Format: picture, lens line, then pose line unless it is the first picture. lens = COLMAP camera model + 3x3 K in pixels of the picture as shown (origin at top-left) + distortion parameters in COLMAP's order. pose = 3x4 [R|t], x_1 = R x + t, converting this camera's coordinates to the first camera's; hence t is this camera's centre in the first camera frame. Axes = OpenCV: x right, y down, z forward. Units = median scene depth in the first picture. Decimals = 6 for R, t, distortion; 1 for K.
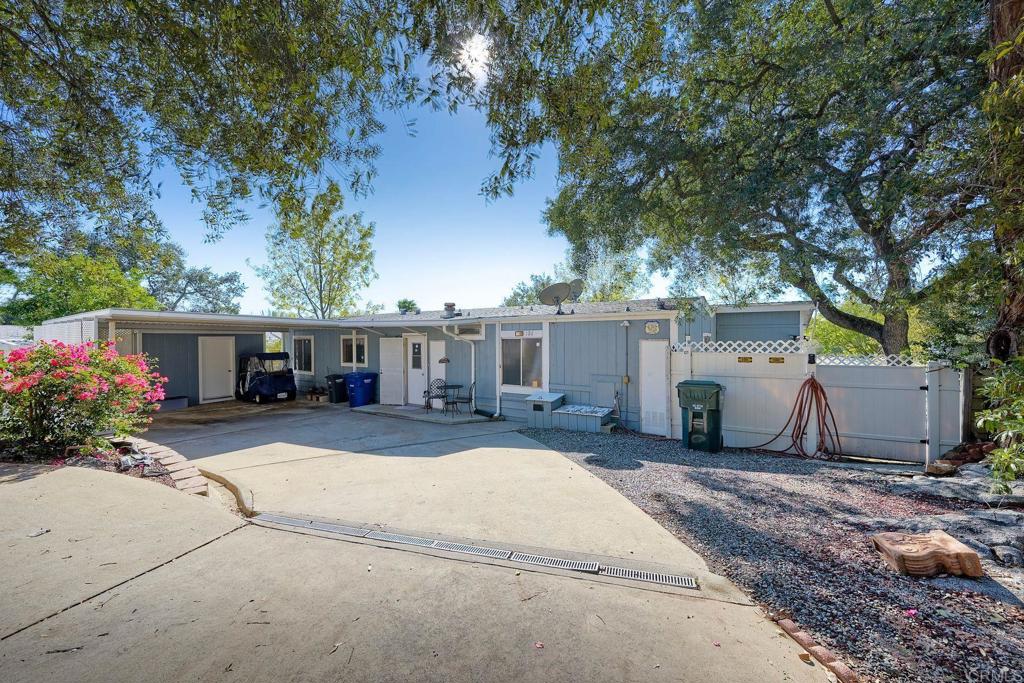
lens RADIAL K [[400.1, 0, 512.0], [0, 400.1, 341.5], [0, 0, 1]] dist [-0.001970, 0.000048]
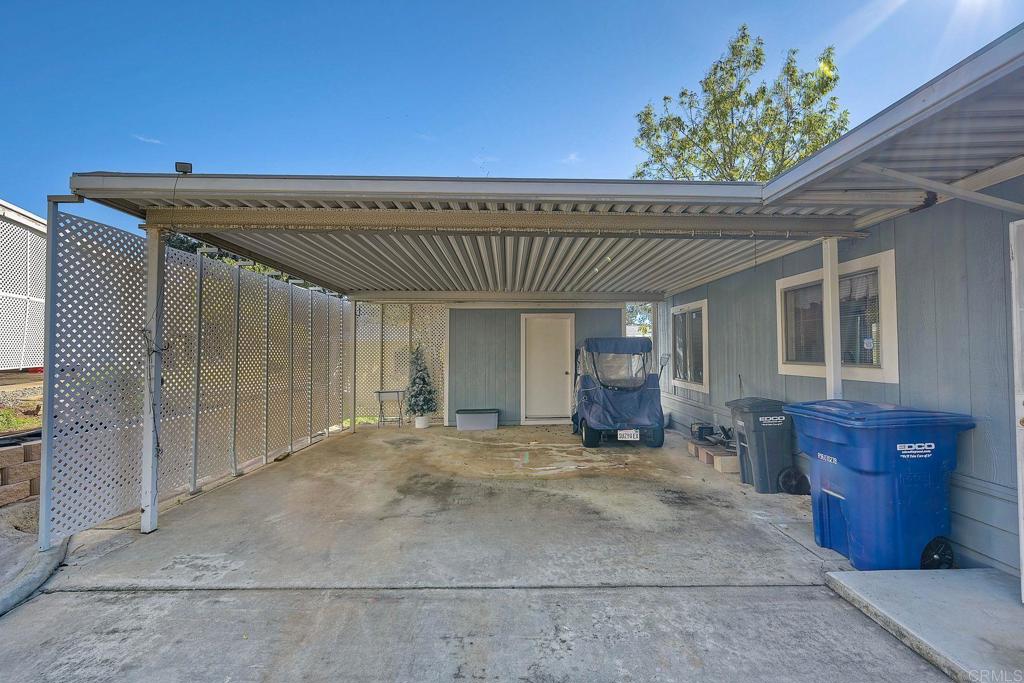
lens RADIAL K [[400.1, 0, 512.0], [0, 400.1, 341.5], [0, 0, 1]] dist [-0.001970, 0.000048]
pose [[0.533643, -0.016008, -0.845558, -0.275330], [-0.010280, 0.999624, -0.025412, 0.046079], [0.845647, 0.022253, 0.533278, 0.660493]]
